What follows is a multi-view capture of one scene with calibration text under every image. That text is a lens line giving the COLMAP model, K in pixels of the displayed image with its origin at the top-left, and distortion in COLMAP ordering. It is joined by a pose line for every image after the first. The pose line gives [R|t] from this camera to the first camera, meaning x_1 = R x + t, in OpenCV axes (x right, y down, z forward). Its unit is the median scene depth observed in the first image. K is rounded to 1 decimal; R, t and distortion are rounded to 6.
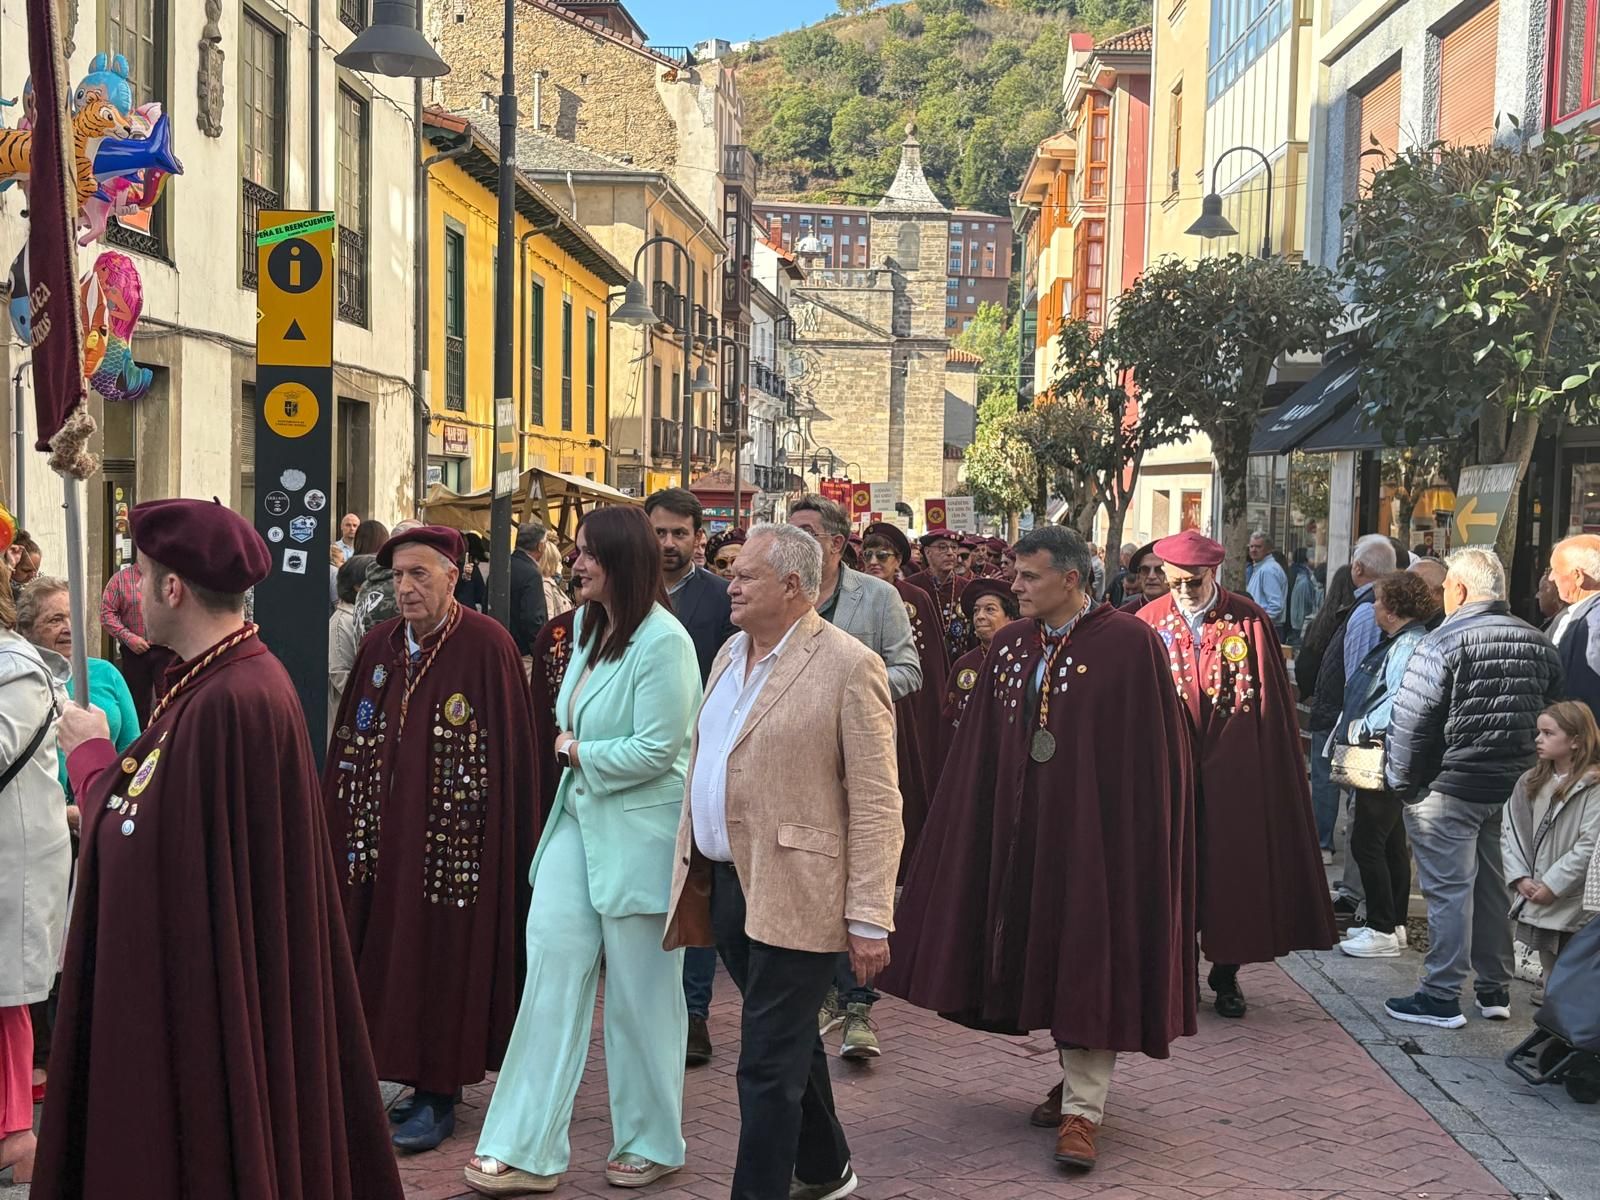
lens RADIAL K [[2194.7, 0, 800.0], [0, 2194.7, 600.0], [0, 0, 1]] dist [0.245938, -0.800318]
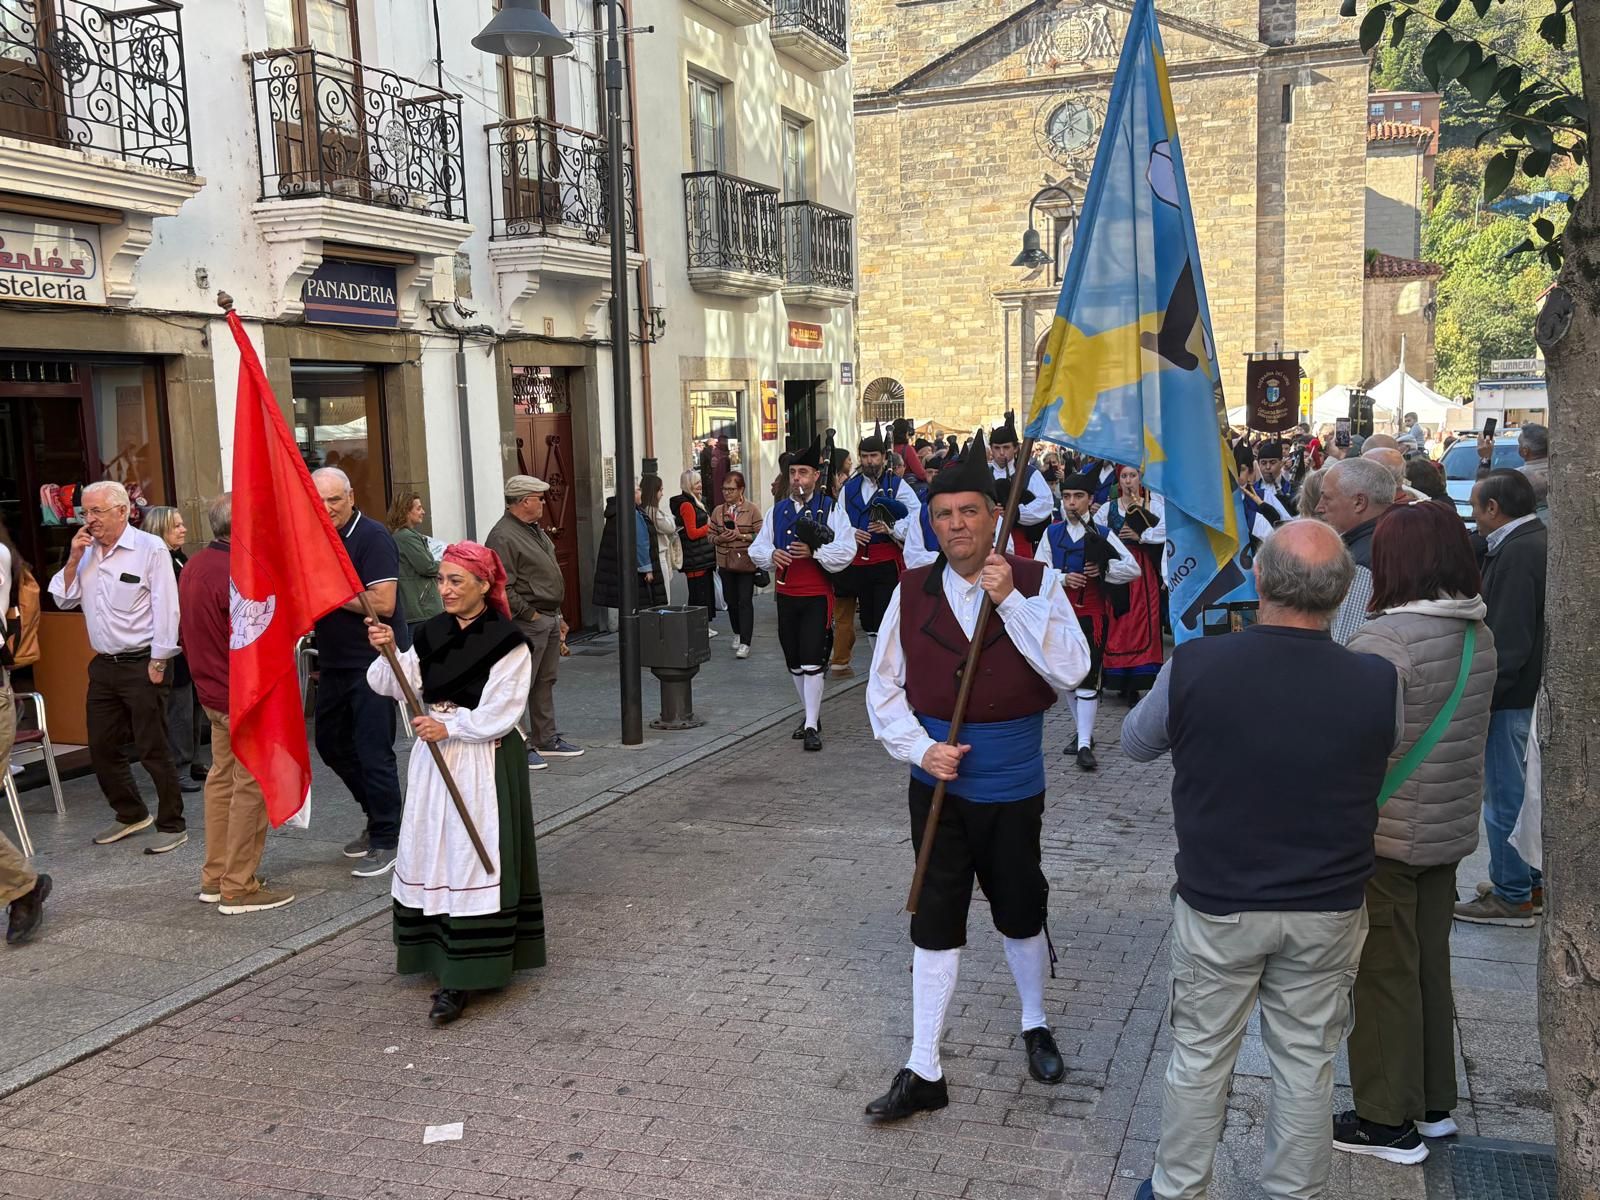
lens RADIAL K [[1456.5, 0, 780.3], [0, 1456.5, 630.2], [0, 0, 1]] dist [0.017272, 0.006642]
pose [[0.955672, -0.016797, -0.293952, 0.032659], [0.041242, 0.996166, 0.077158, -0.010654], [0.291529, -0.085861, 0.952701, 0.614200]]
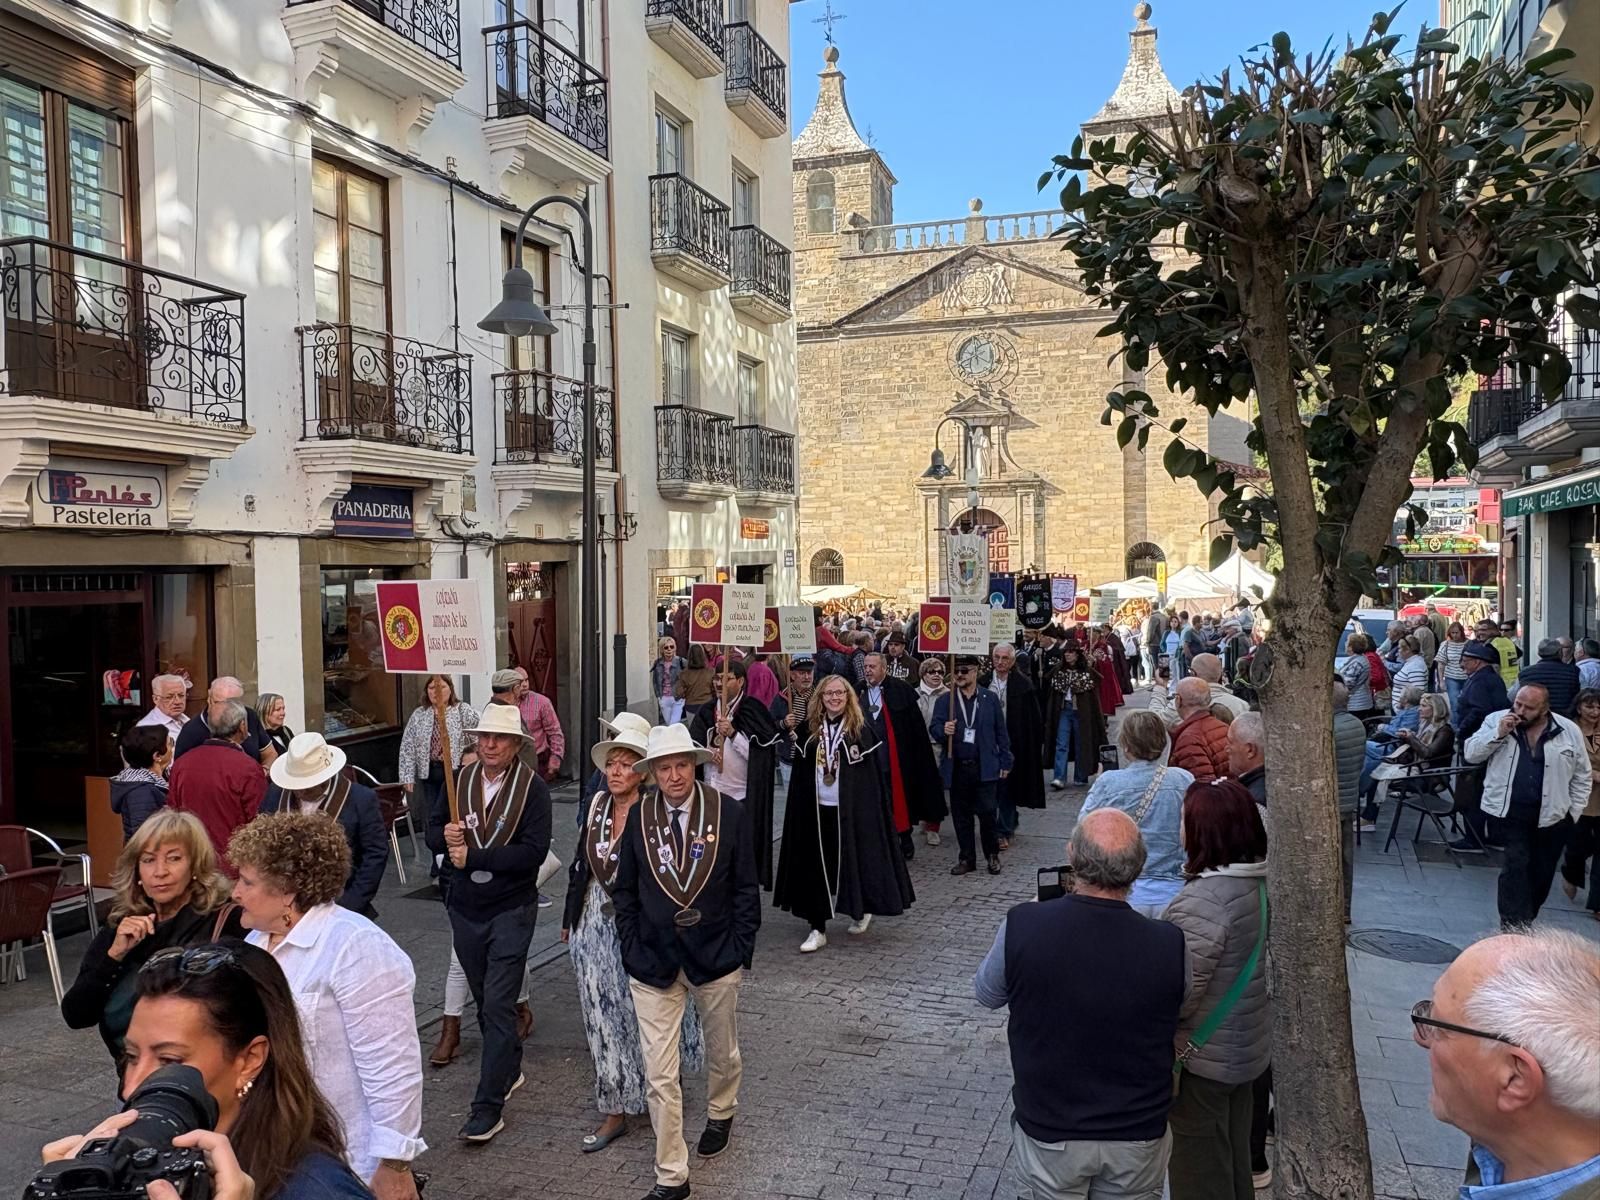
lens RADIAL K [[1212.4, 0, 800.0], [0, 1212.4, 600.0], [0, 0, 1]] dist [-0.007554, 0.008562]
pose [[0.966290, -0.032259, -0.255427, 0.038049], [0.026085, 0.999281, -0.027521, -0.019205], [0.256131, 0.019931, 0.966437, 0.613316]]
